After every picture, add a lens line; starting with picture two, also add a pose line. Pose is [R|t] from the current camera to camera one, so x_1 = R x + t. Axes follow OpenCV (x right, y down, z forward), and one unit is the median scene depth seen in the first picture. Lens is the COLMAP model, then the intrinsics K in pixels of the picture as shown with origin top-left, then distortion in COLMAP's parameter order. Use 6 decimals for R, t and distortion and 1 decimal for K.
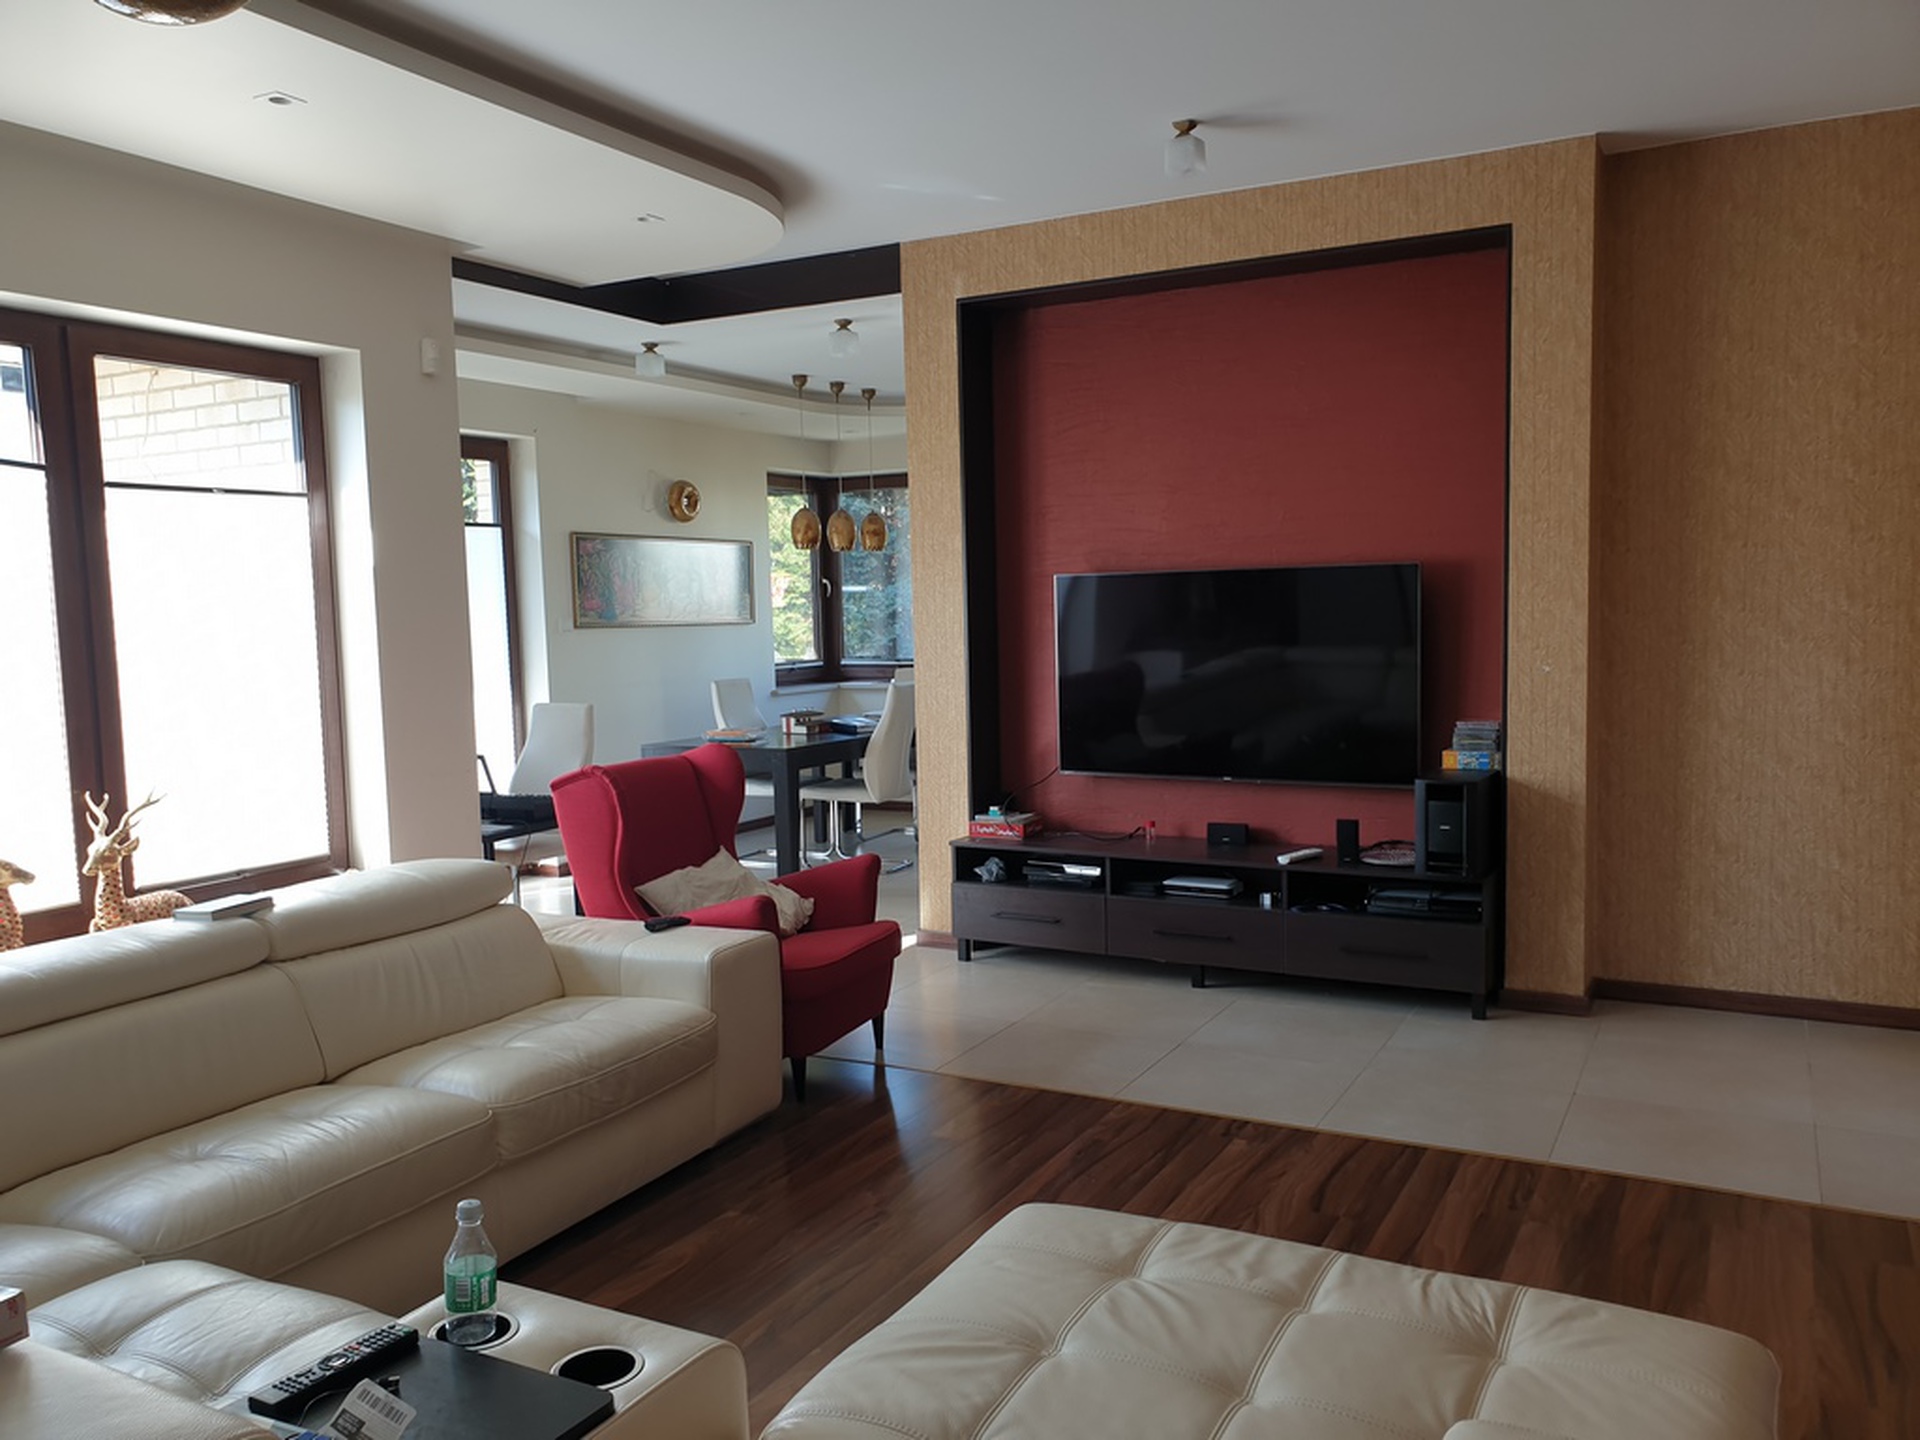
lens RADIAL K [[1515.0, 0, 954.5], [0, 1515.0, 733.2], [0, 0, 1]] dist [0.037741, -0.044699]
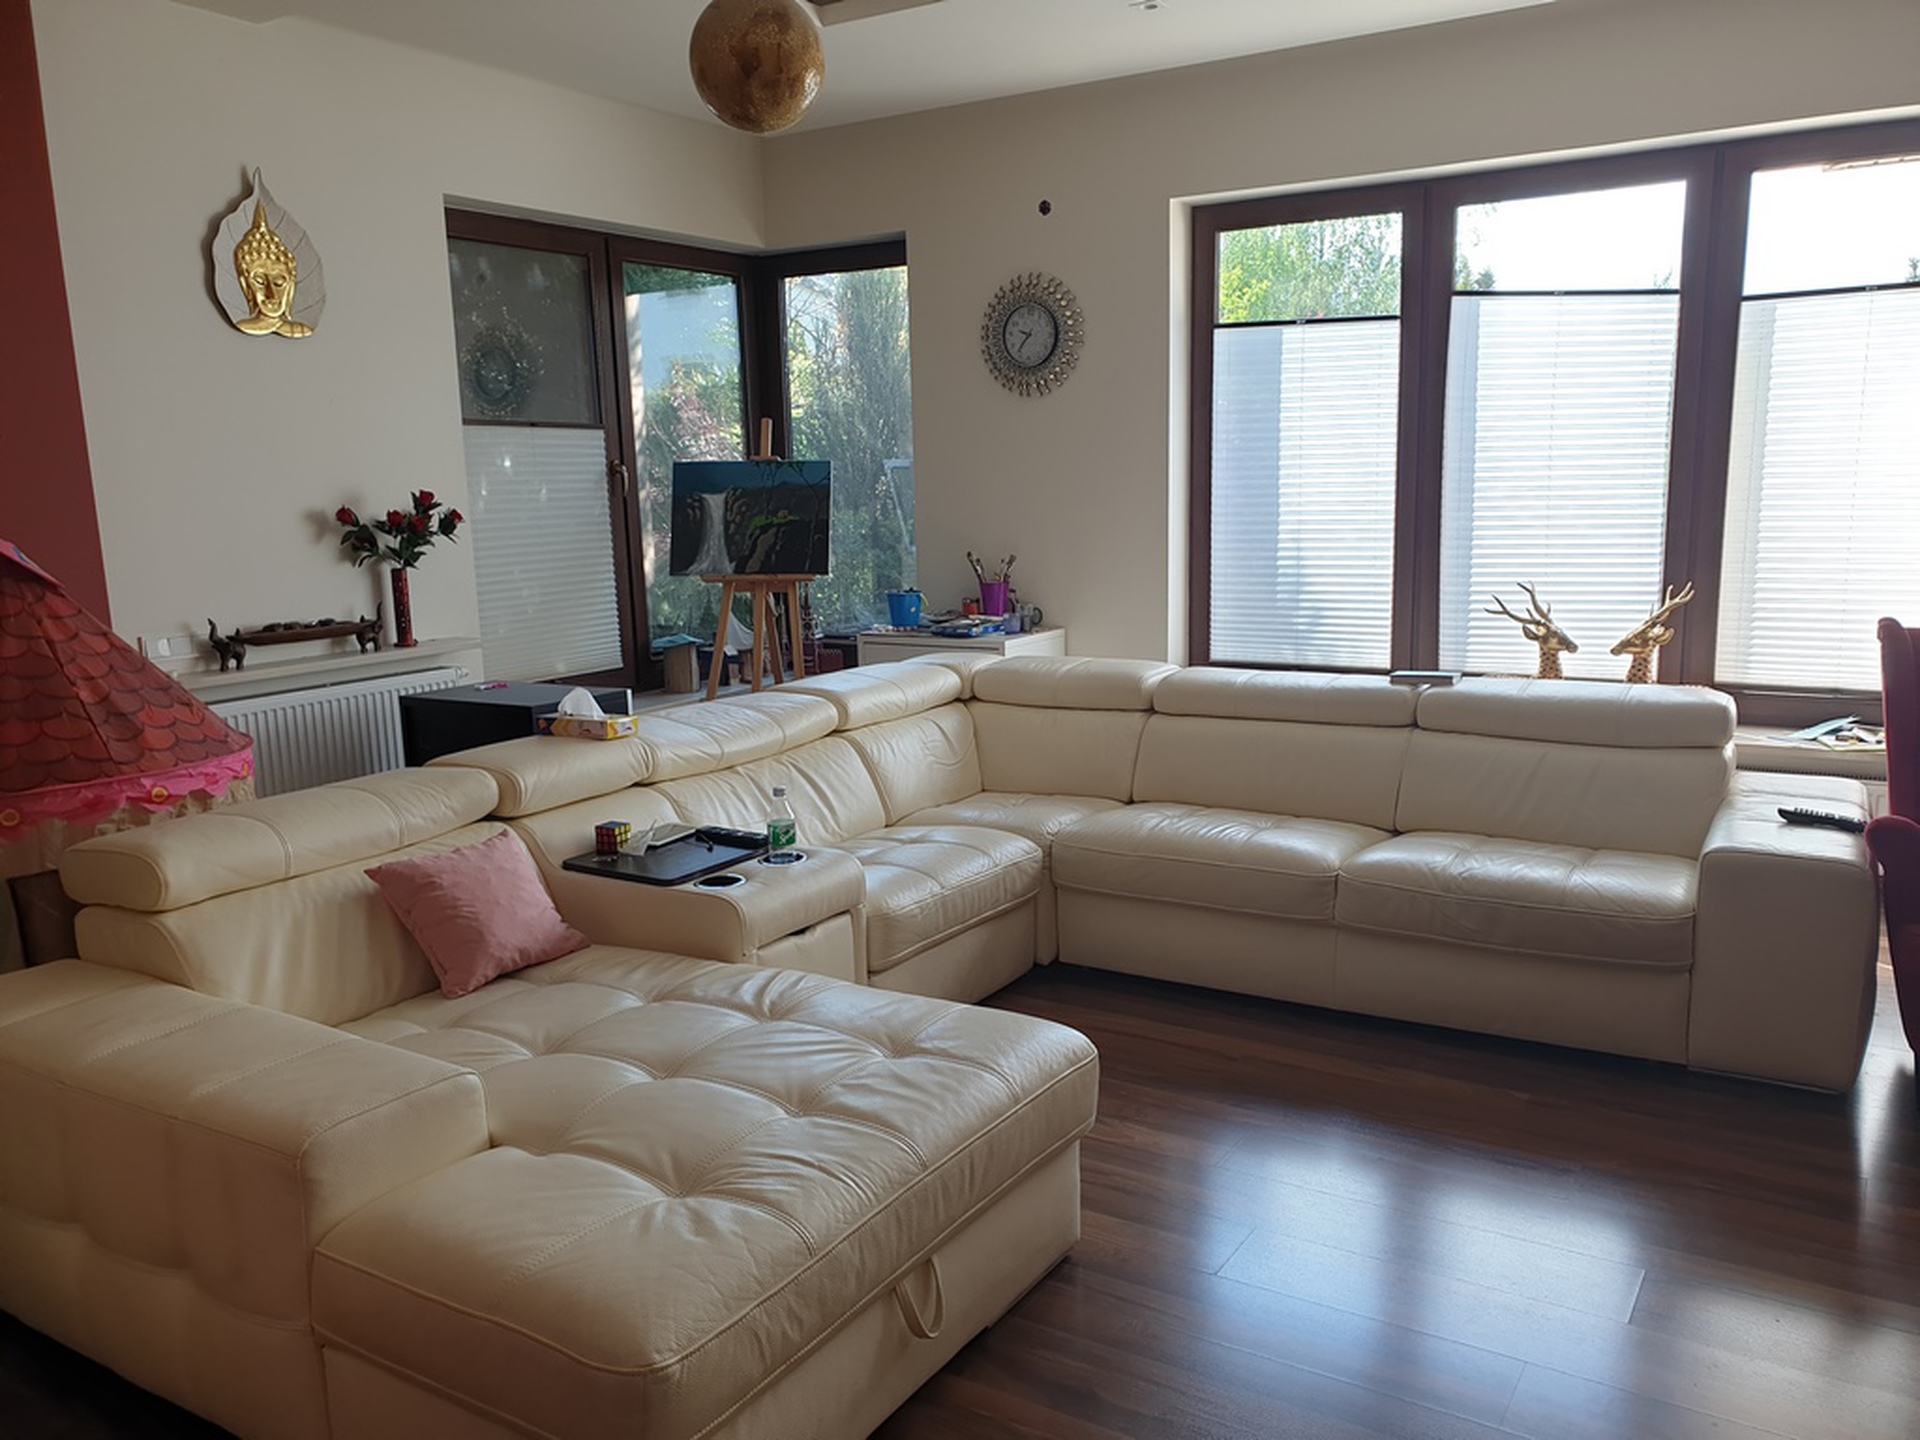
lens RADIAL K [[1515.0, 0, 965.3], [0, 1515.0, 741.1], [0, 0, 1]] dist [0.037741, -0.044699]
pose [[-0.052995, 0.195485, -0.979274, 0.538434], [-0.058967, 0.978328, 0.198488, -0.040076], [0.996852, 0.068264, -0.040319, 0.511892]]
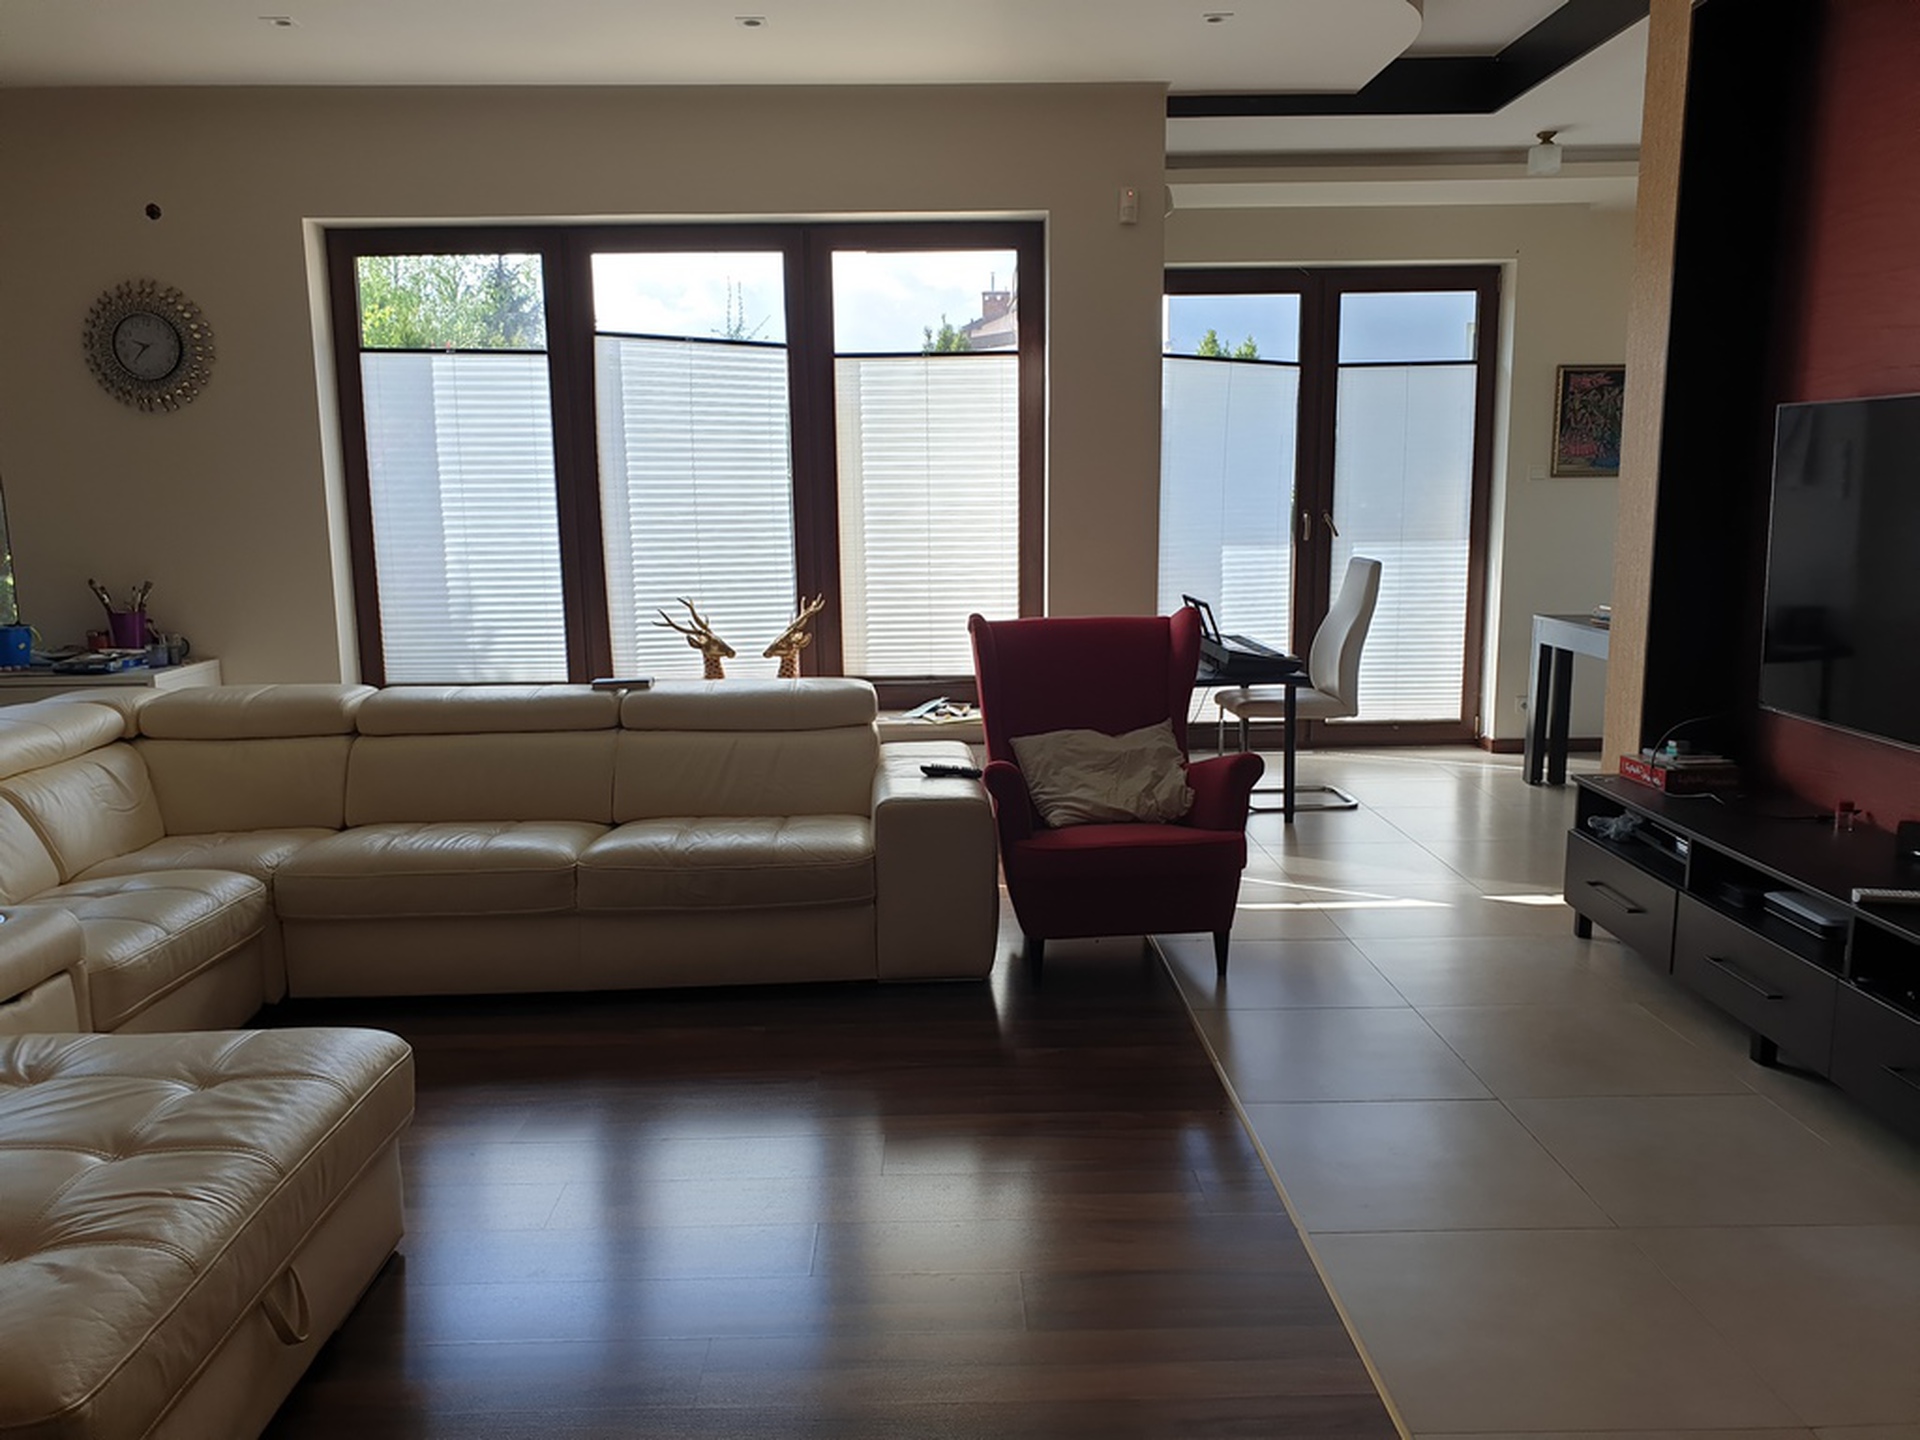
lens RADIAL K [[1515.0, 0, 968.8], [0, 1515.0, 731.1], [0, 0, 1]] dist [0.037741, -0.044699]
pose [[0.503965, 0.152229, -0.850203, 0.594013], [-0.069278, 0.988299, 0.135890, -0.033730], [0.860941, -0.009583, 0.508614, 0.436341]]
